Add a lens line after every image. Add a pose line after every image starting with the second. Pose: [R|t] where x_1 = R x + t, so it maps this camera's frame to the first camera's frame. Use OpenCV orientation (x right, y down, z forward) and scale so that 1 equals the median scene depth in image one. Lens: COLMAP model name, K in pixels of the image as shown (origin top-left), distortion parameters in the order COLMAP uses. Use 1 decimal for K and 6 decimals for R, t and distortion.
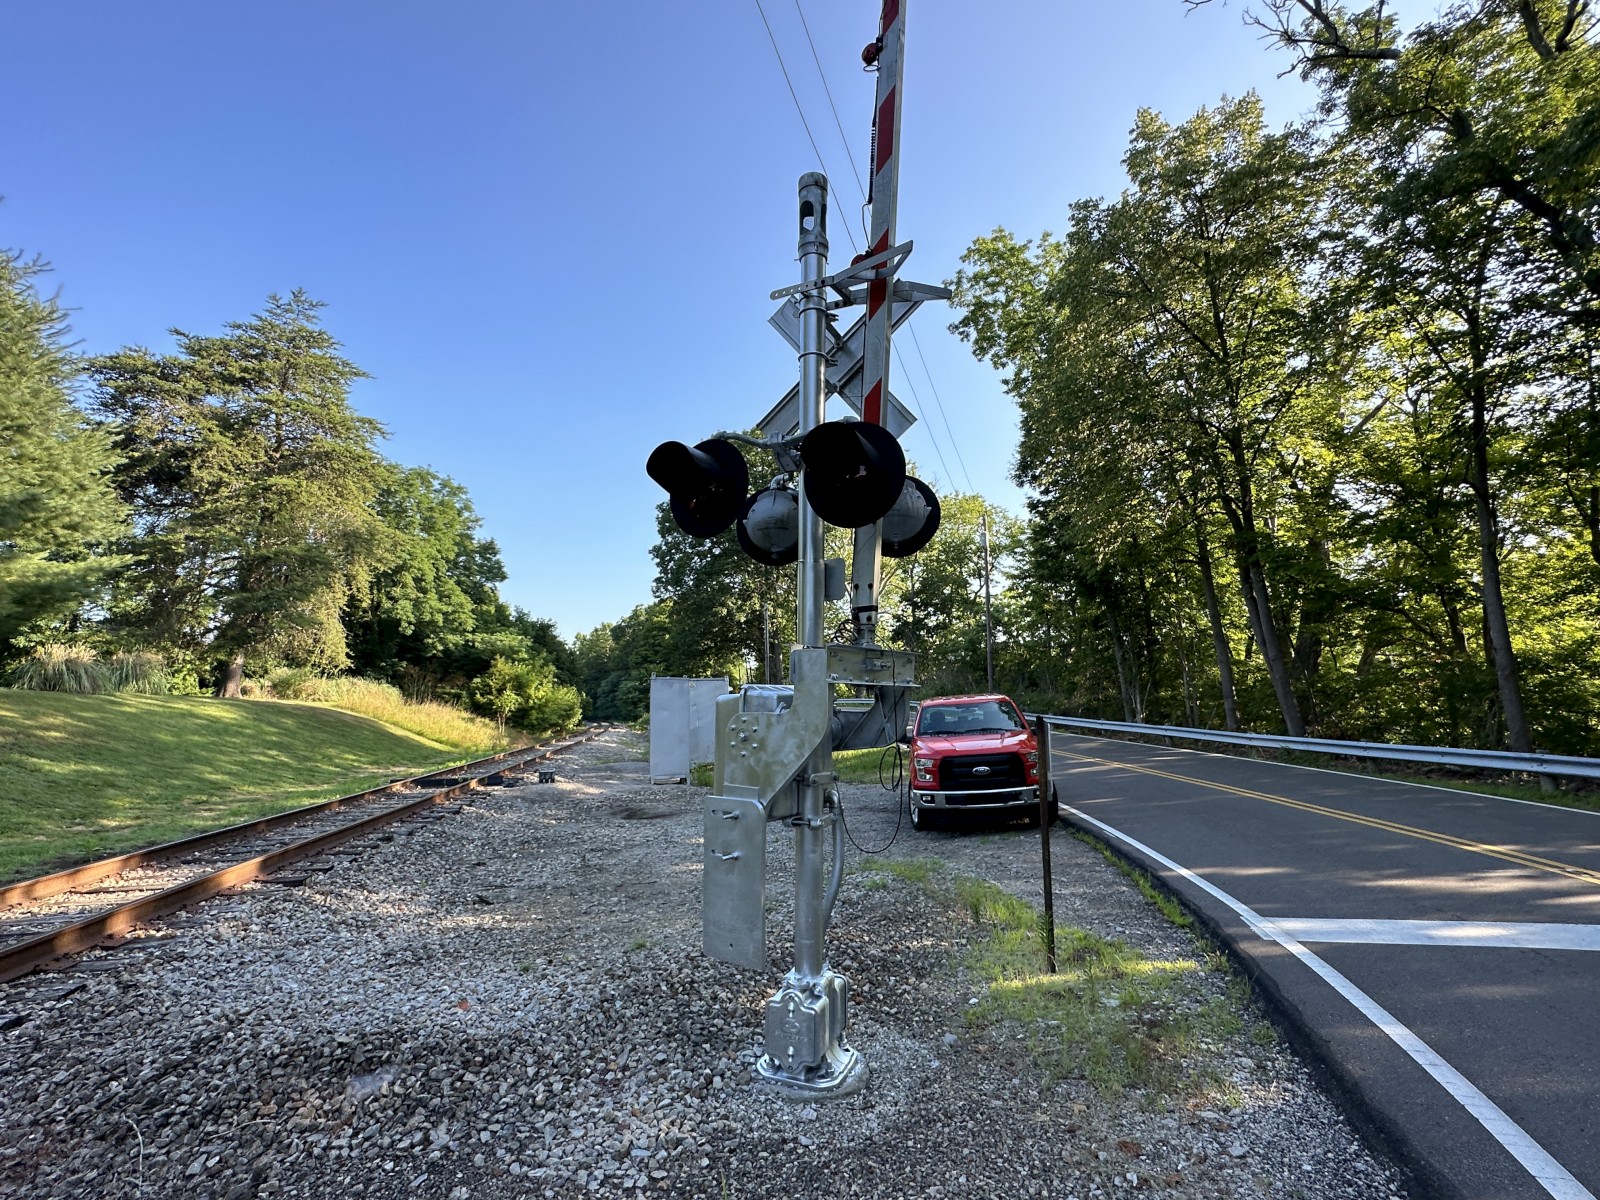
lens RADIAL K [[738.9, 0, 801.4], [0, 738.9, 609.1], [0, 0, 1]] dist [-0.007700, 0.000831]
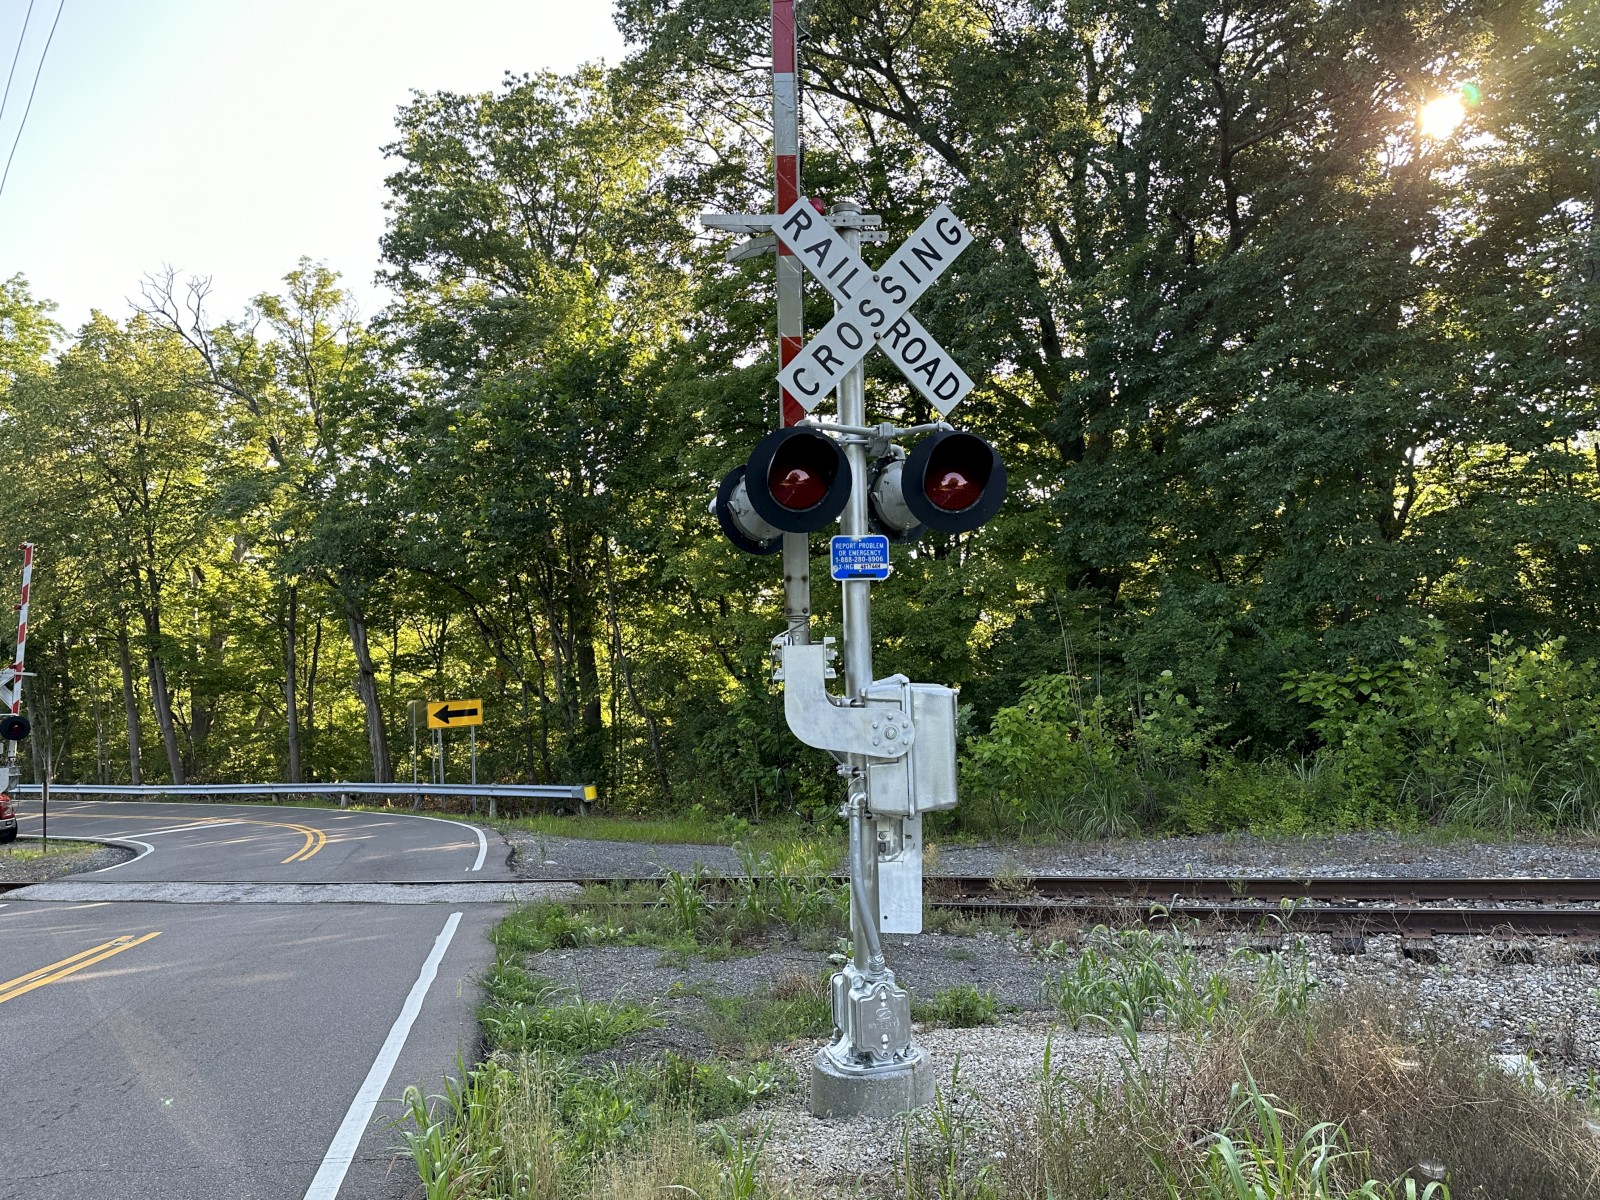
lens RADIAL K [[1259.3, 0, 807.9], [0, 1259.3, 602.2], [0, 0, 1]] dist [0.054616, -0.068360]
pose [[0.557993, 0.048664, 0.828417, -0.287923], [-0.059451, 0.998058, -0.018586, -0.085107], [-0.827713, -0.038879, 0.559803, -0.567938]]
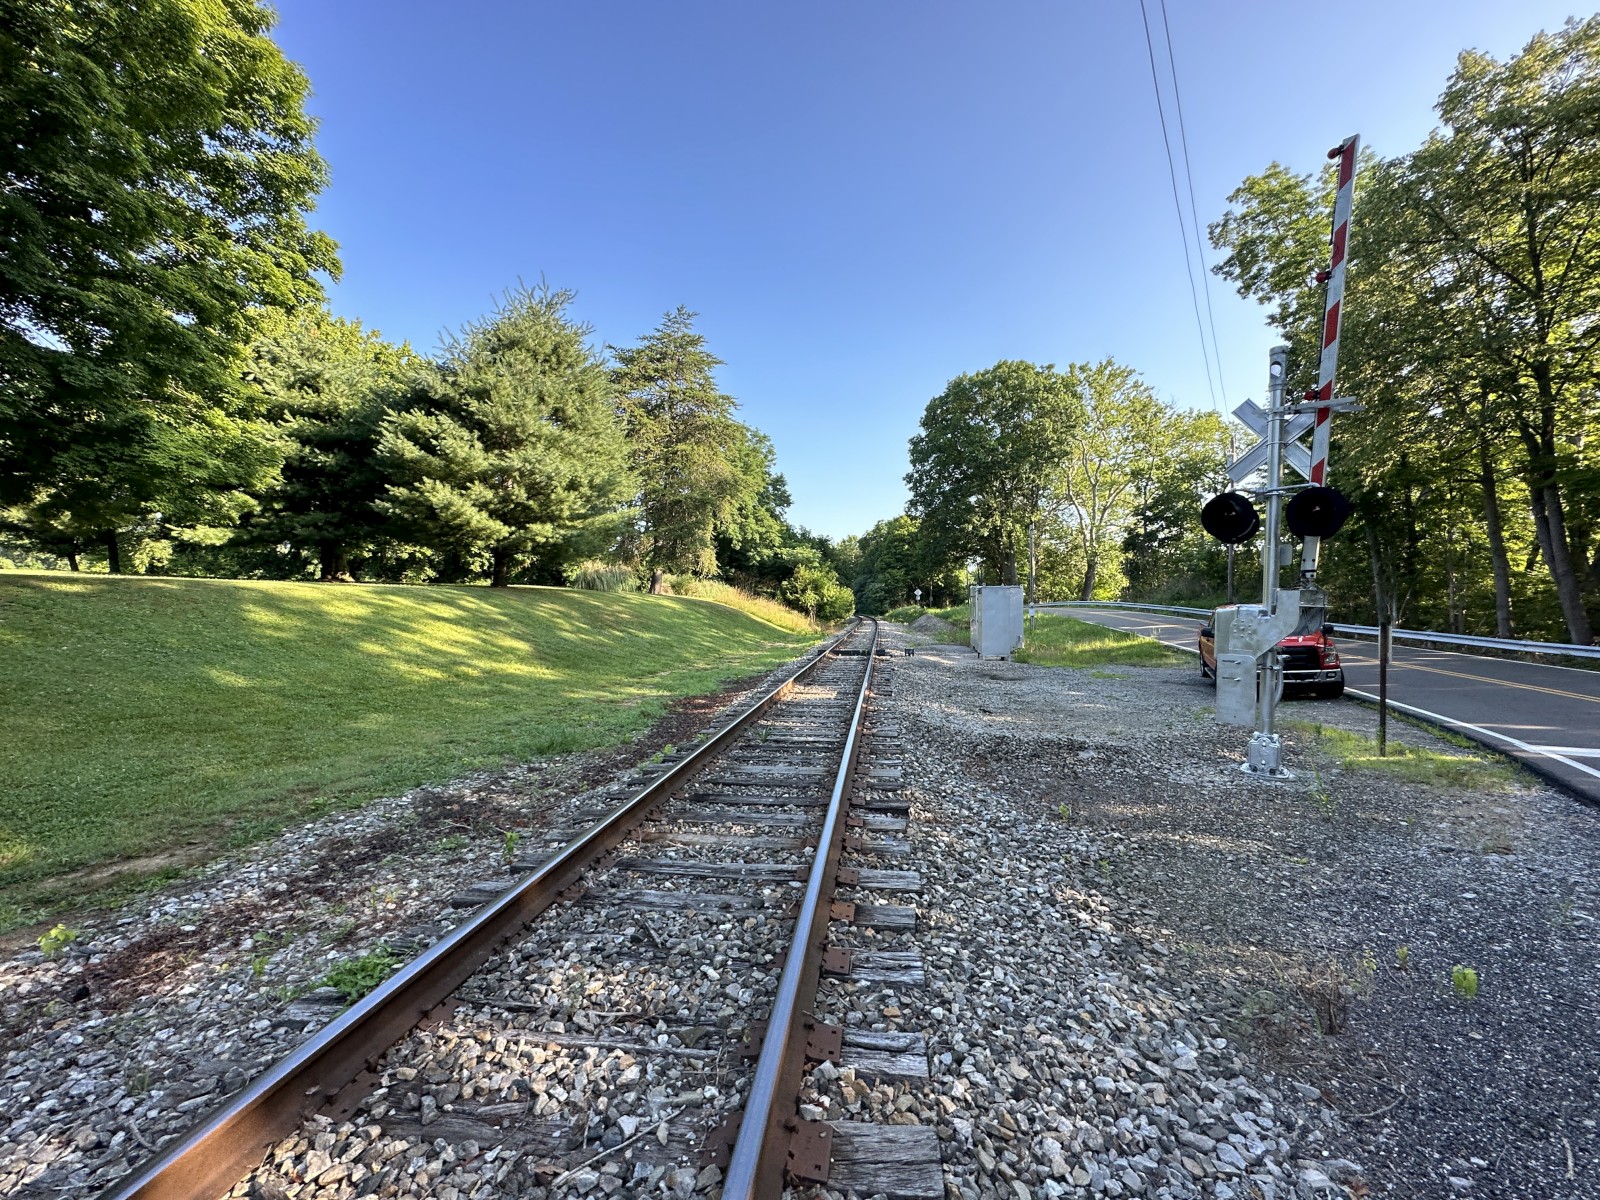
lens RADIAL K [[631.1, 0, 803.0], [0, 631.1, 601.6], [0, 0, 1]] dist [-0.004052, 0.000847]
pose [[0.952084, 0.017415, -0.305340, -0.064069], [0.021752, 0.991993, 0.124405, -0.014561], [0.305061, -0.125085, 0.944082, -0.100751]]
